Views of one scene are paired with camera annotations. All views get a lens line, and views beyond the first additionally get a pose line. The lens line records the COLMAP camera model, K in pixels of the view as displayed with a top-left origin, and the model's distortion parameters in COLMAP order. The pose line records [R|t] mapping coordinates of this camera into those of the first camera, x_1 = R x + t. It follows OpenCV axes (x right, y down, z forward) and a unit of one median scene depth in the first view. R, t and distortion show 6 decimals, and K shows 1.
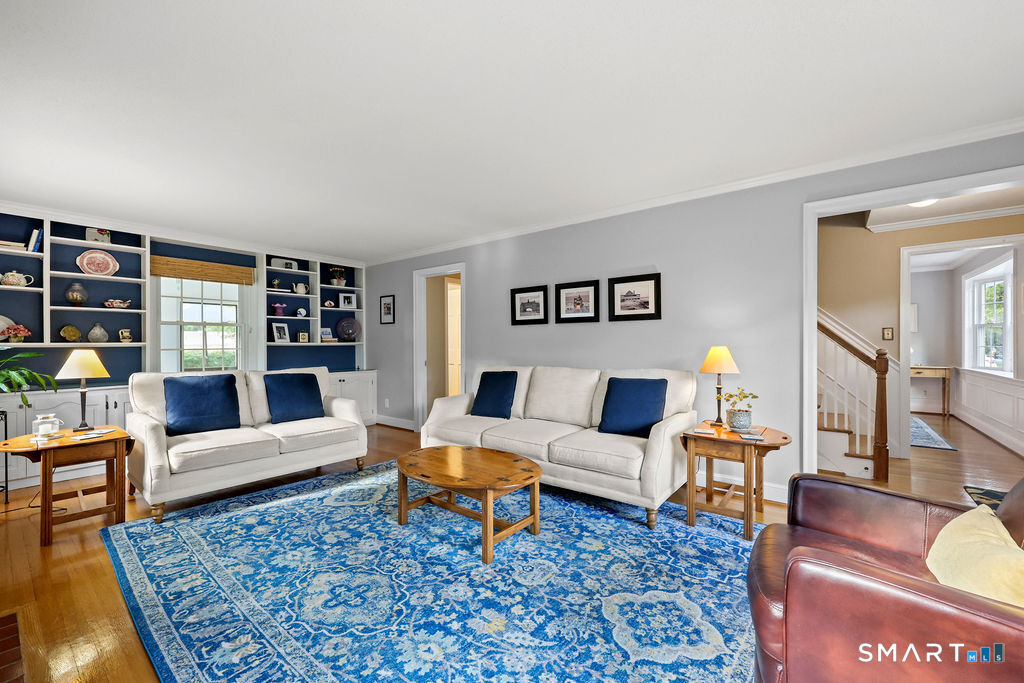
lens RADIAL K [[411.7, 0, 510.4], [0, 411.7, 343.8], [0, 0, 1]] dist [-0.003193, -0.000246]
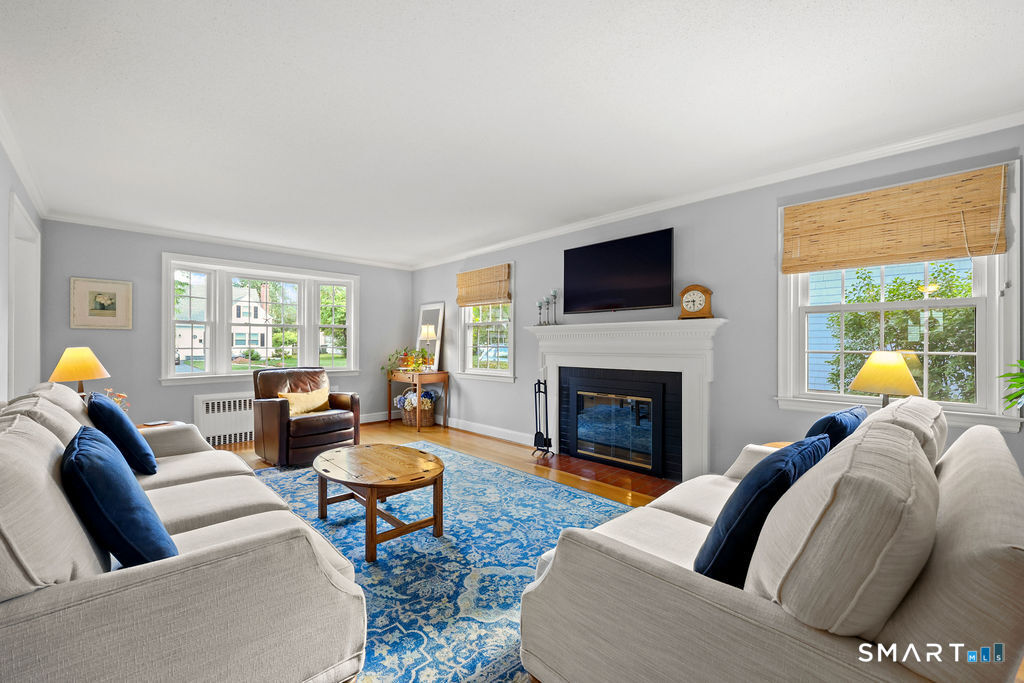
lens RADIAL K [[411.7, 0, 510.4], [0, 411.7, 343.8], [0, 0, 1]] dist [-0.003193, -0.000246]
pose [[-0.991328, 0.001941, 0.131397, -0.596440], [0.001504, 0.999993, -0.003429, 0.003911], [-0.131402, -0.003202, -0.991324, 2.075039]]
